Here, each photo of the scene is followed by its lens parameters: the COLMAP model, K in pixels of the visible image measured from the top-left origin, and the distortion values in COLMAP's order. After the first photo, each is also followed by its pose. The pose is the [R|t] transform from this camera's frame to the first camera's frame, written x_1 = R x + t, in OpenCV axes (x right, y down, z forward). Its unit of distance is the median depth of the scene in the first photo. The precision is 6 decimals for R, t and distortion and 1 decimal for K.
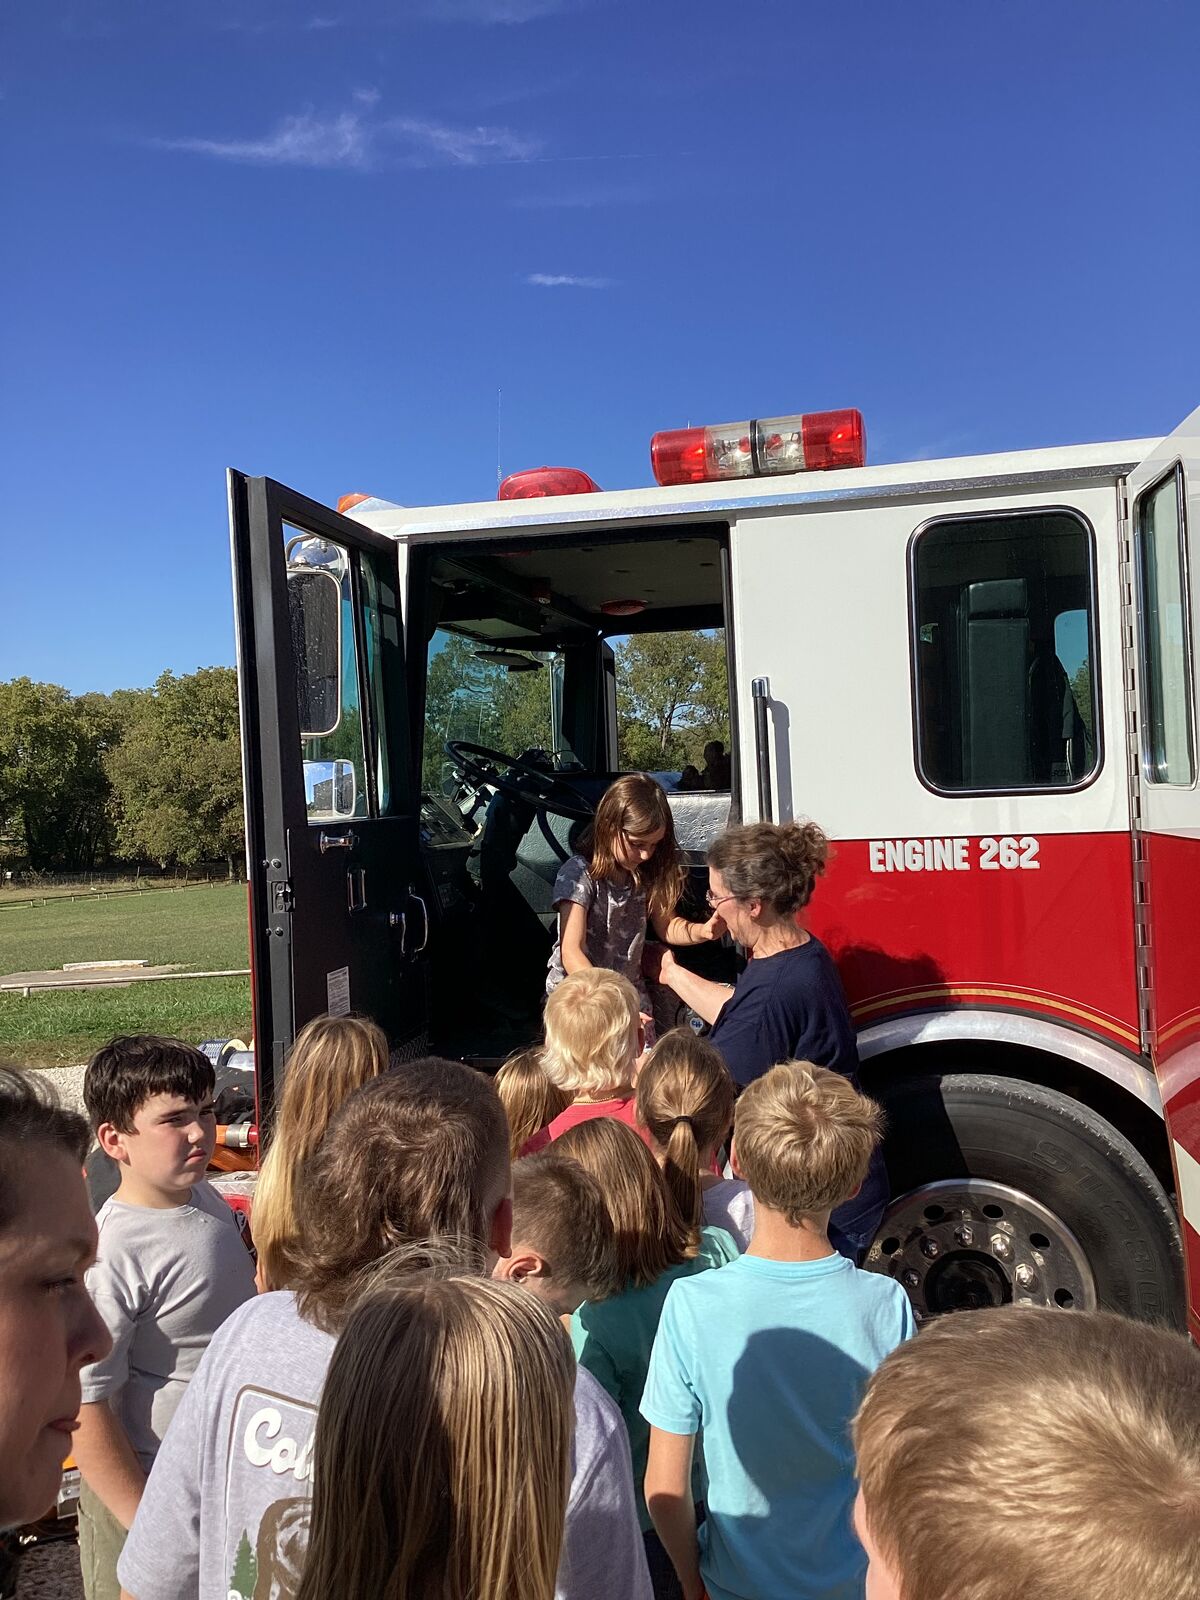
lens RADIAL K [[1405.5, 0, 604.1], [0, 1405.5, 791.5], [0, 0, 1]] dist [0.052821, -0.096113]
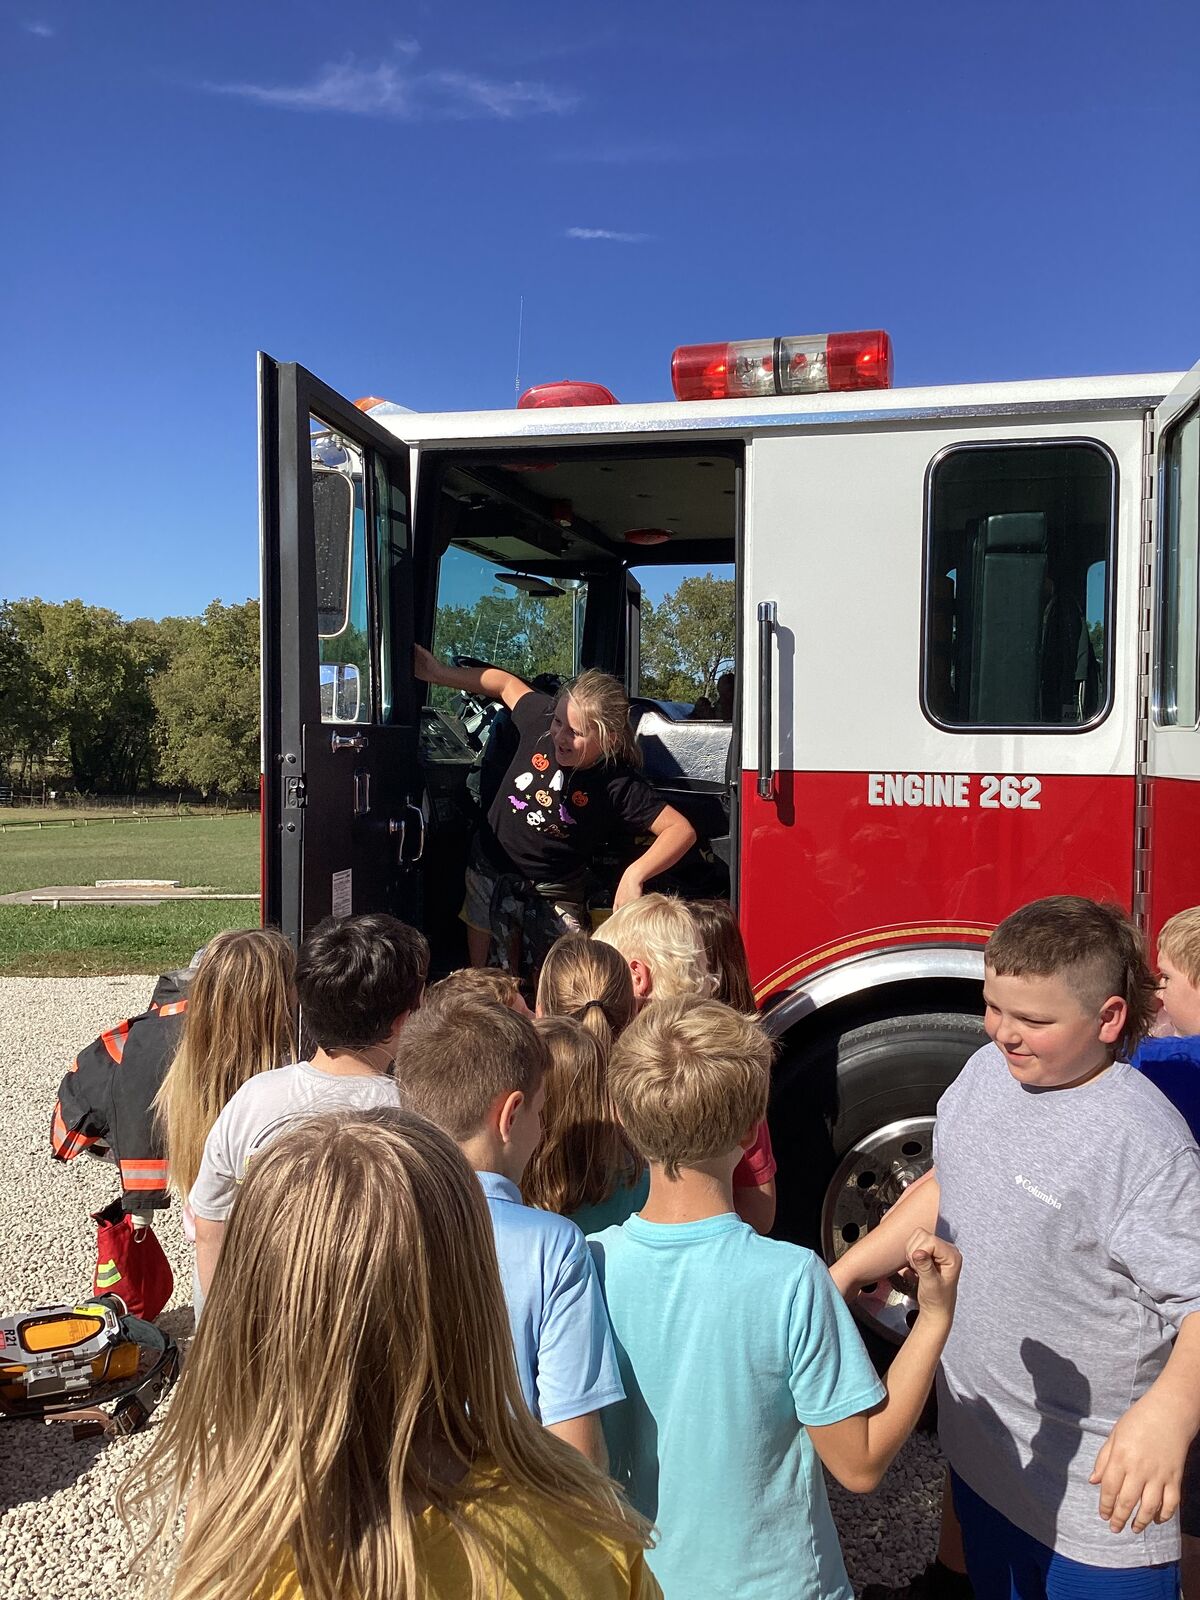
lens RADIAL K [[1405.5, 0, 604.1], [0, 1405.5, 791.5], [0, 0, 1]] dist [0.052821, -0.096113]
pose [[0.998282, 0.053148, -0.024658, 0.027963], [-0.052214, 0.997947, 0.037092, 0.020673], [0.026579, -0.035740, 0.999008, 0.011394]]
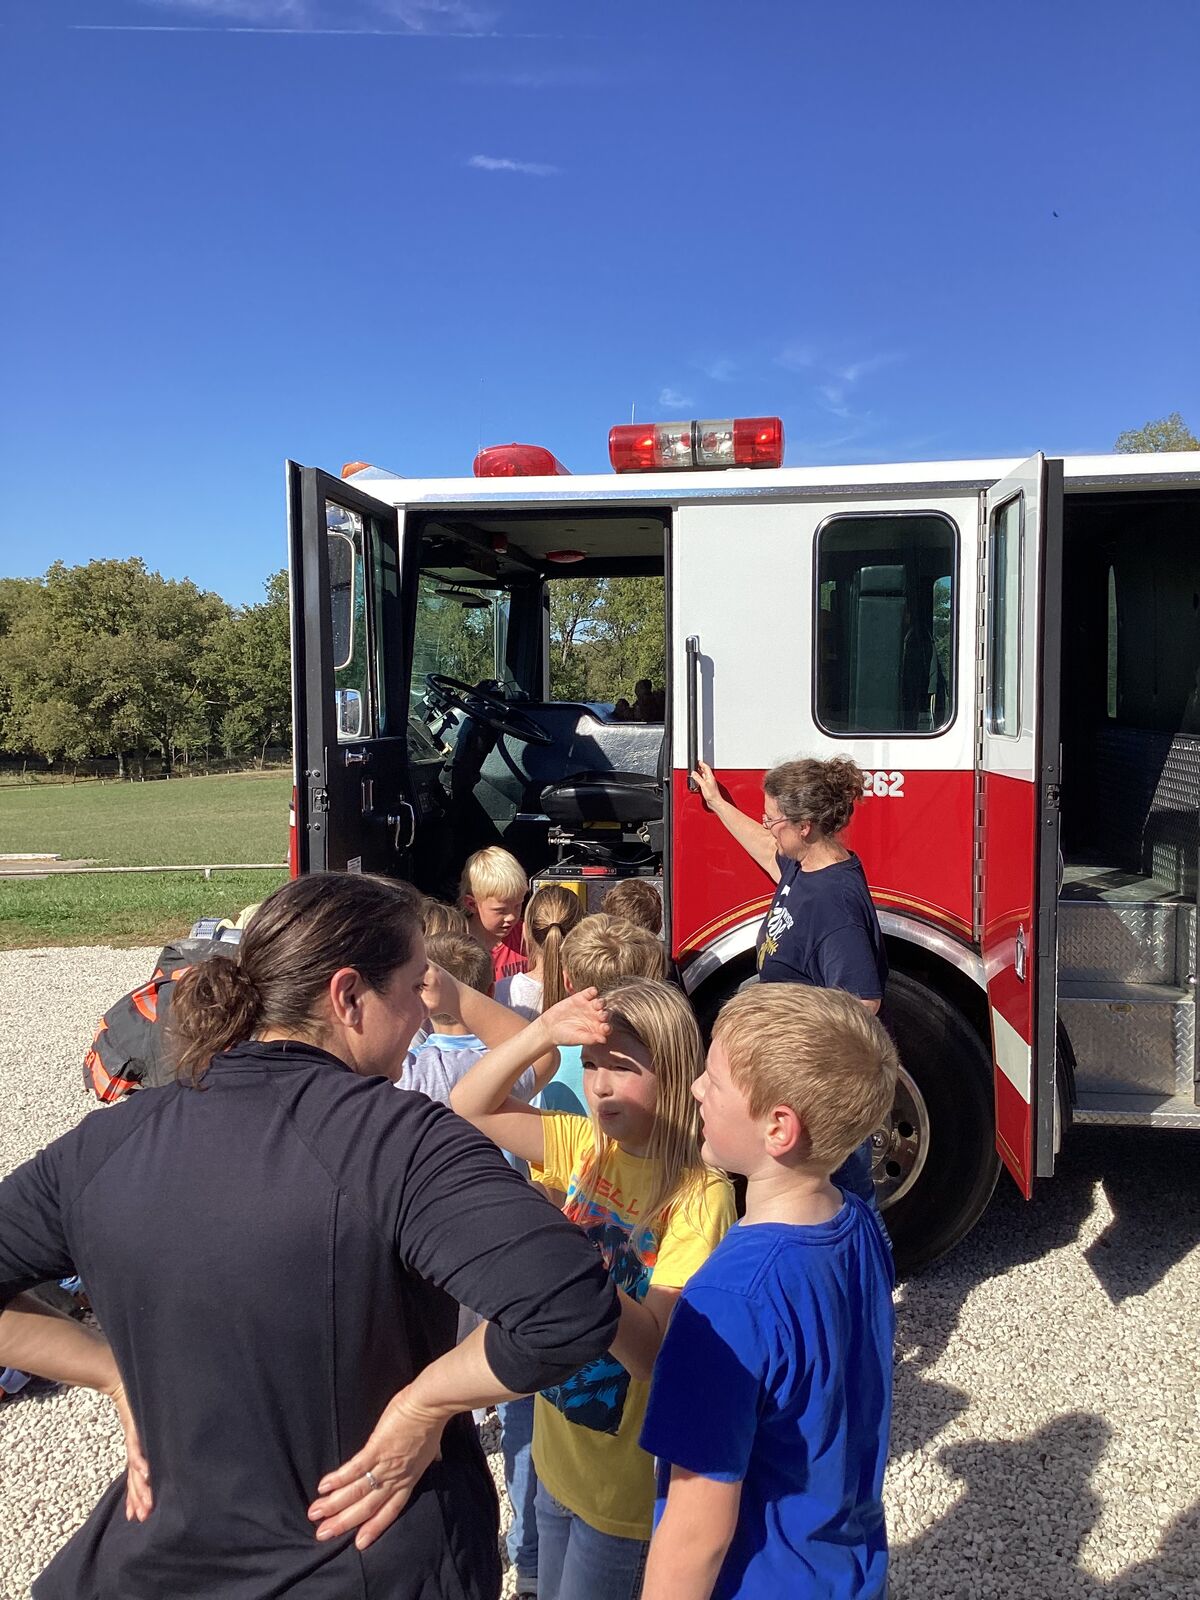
lens RADIAL K [[1370.6, 0, 600.0], [0, 1370.6, 800.0], [0, 0, 1]] dist [0.006745, 0.200606]
pose [[0.997019, 0.033326, 0.069587, -0.049026], [-0.037982, 0.997051, 0.066689, -0.014173], [-0.067159, -0.069134, 0.995344, -0.206208]]
